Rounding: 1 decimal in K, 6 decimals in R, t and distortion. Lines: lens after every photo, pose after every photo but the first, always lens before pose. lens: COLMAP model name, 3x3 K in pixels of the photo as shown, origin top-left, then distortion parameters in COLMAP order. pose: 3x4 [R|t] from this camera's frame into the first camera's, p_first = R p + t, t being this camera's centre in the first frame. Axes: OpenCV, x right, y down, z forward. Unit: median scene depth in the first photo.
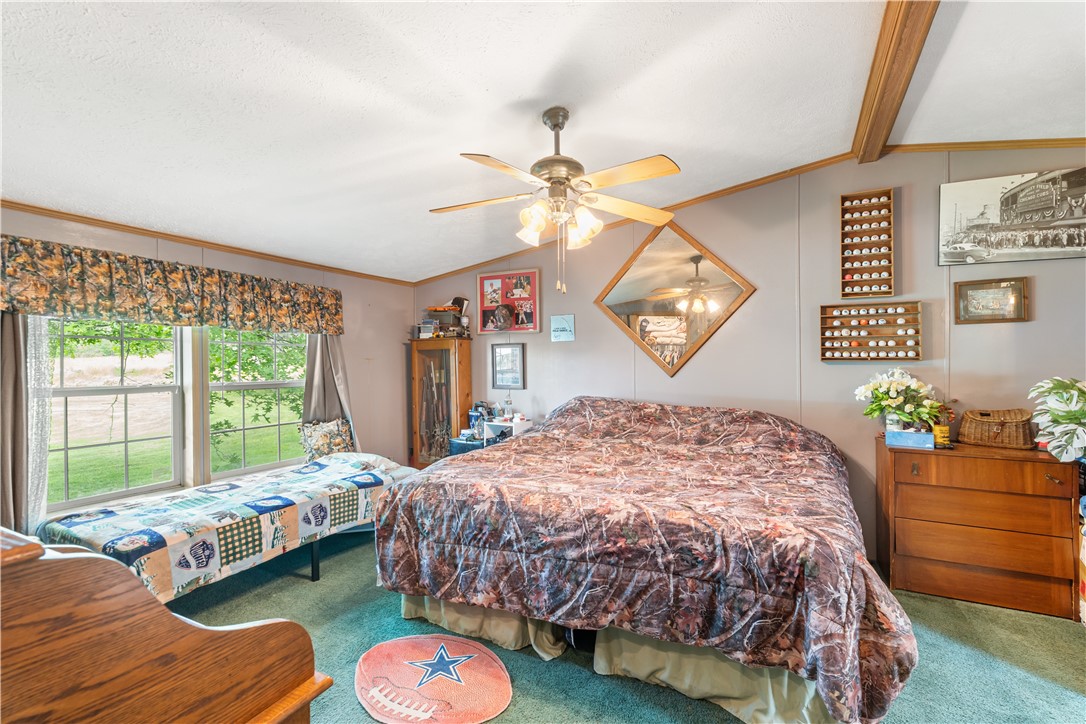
lens RADIAL K [[484.6, 0, 545.2], [0, 484.6, 361.2], [0, 0, 1]] dist [-0.001196, 0.000787]
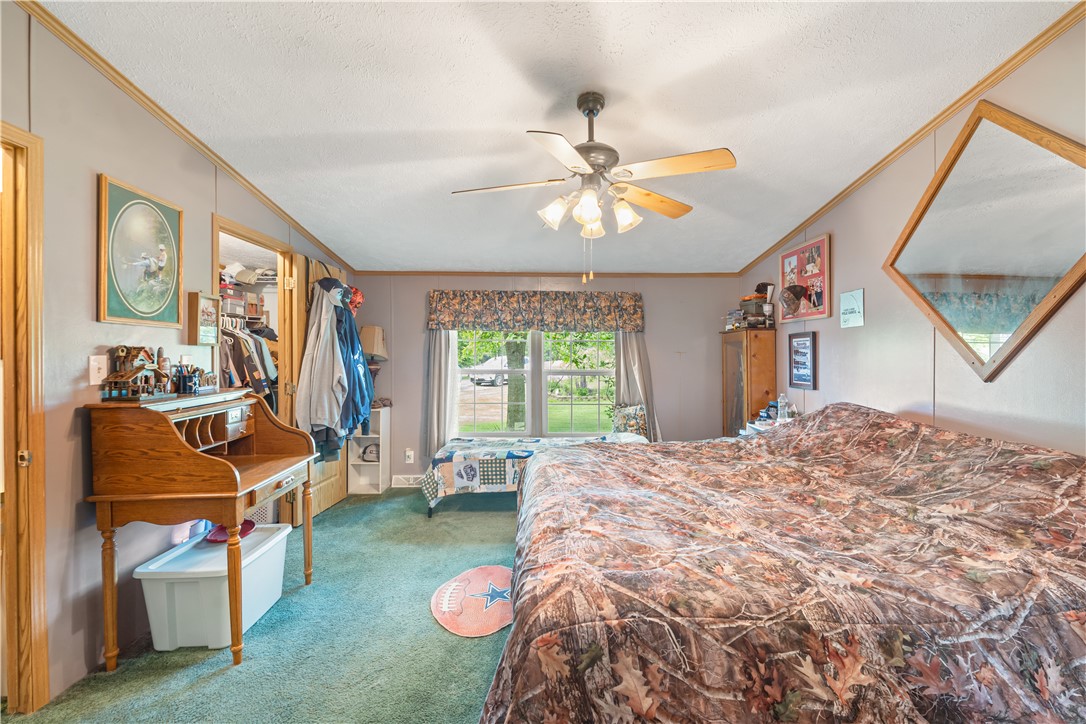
lens RADIAL K [[484.6, 0, 549.1], [0, 484.6, 357.0], [0, 0, 1]] dist [-0.001196, 0.000787]
pose [[0.477305, 0.005052, -0.878723, 0.693061], [-0.000890, 0.999986, 0.005266, 0.000679], [0.878737, -0.001731, 0.477303, 0.375502]]
